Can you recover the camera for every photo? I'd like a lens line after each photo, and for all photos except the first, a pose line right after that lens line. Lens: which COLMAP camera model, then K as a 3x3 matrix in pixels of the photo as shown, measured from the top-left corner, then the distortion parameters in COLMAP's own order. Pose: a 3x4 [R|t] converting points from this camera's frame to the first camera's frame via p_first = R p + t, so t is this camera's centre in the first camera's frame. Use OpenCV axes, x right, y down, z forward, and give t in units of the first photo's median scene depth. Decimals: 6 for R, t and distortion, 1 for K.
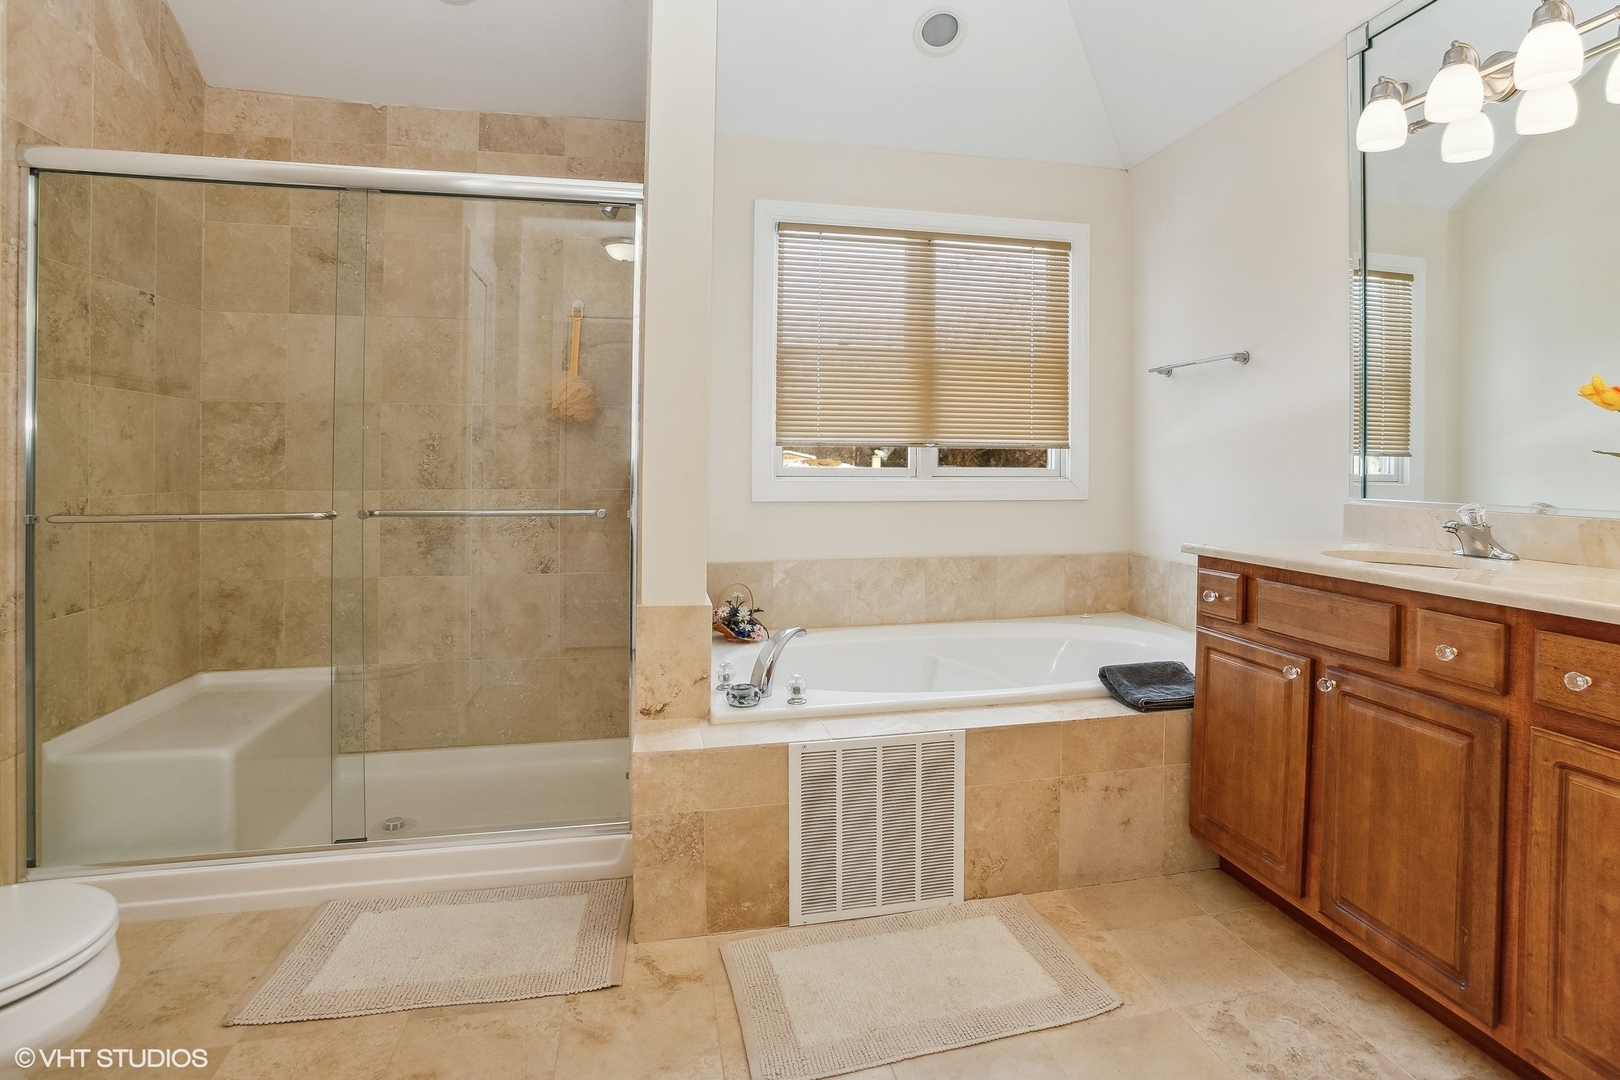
lens RADIAL K [[834.2, 0, 867.8], [0, 834.2, 495.2], [0, 0, 1]] dist [-0.094086, 0.041836]
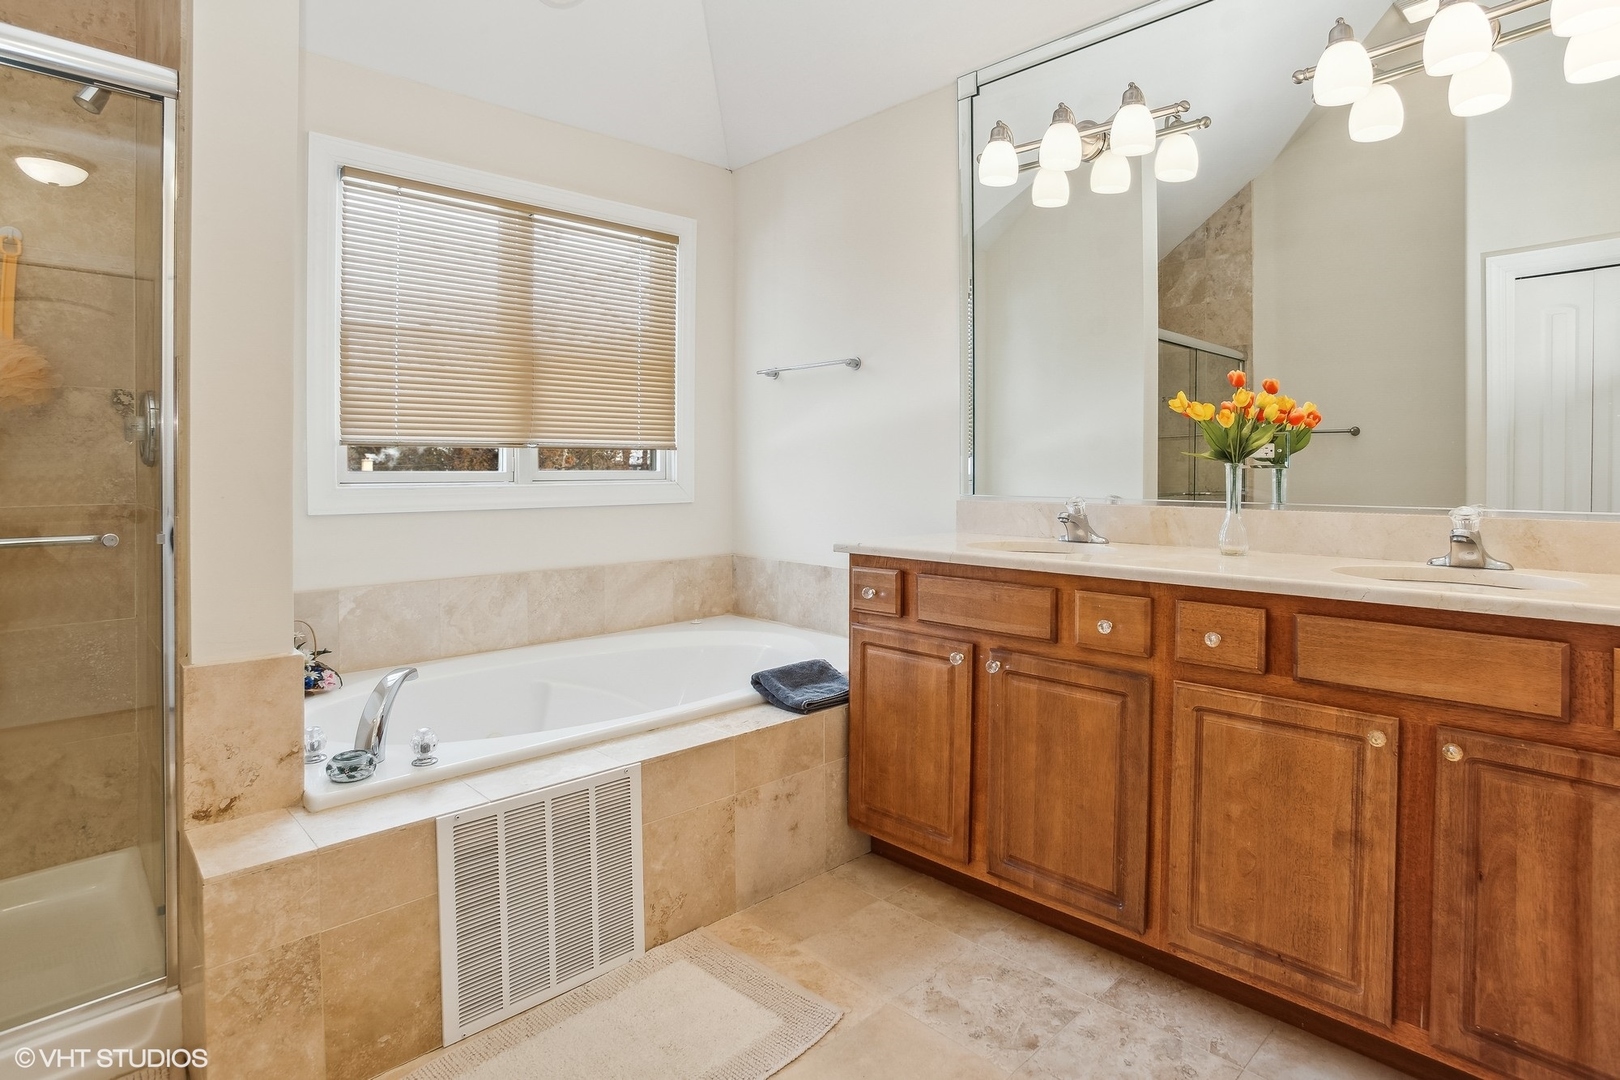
lens RADIAL K [[834.2, 0, 867.8], [0, 834.2, 495.2], [0, 0, 1]] dist [-0.094086, 0.041836]
pose [[0.853743, -0.021486, 0.520251, -0.129233], [0.022741, 0.999734, 0.003971, -0.003849], [-0.520198, 0.008441, 0.854004, 0.110777]]
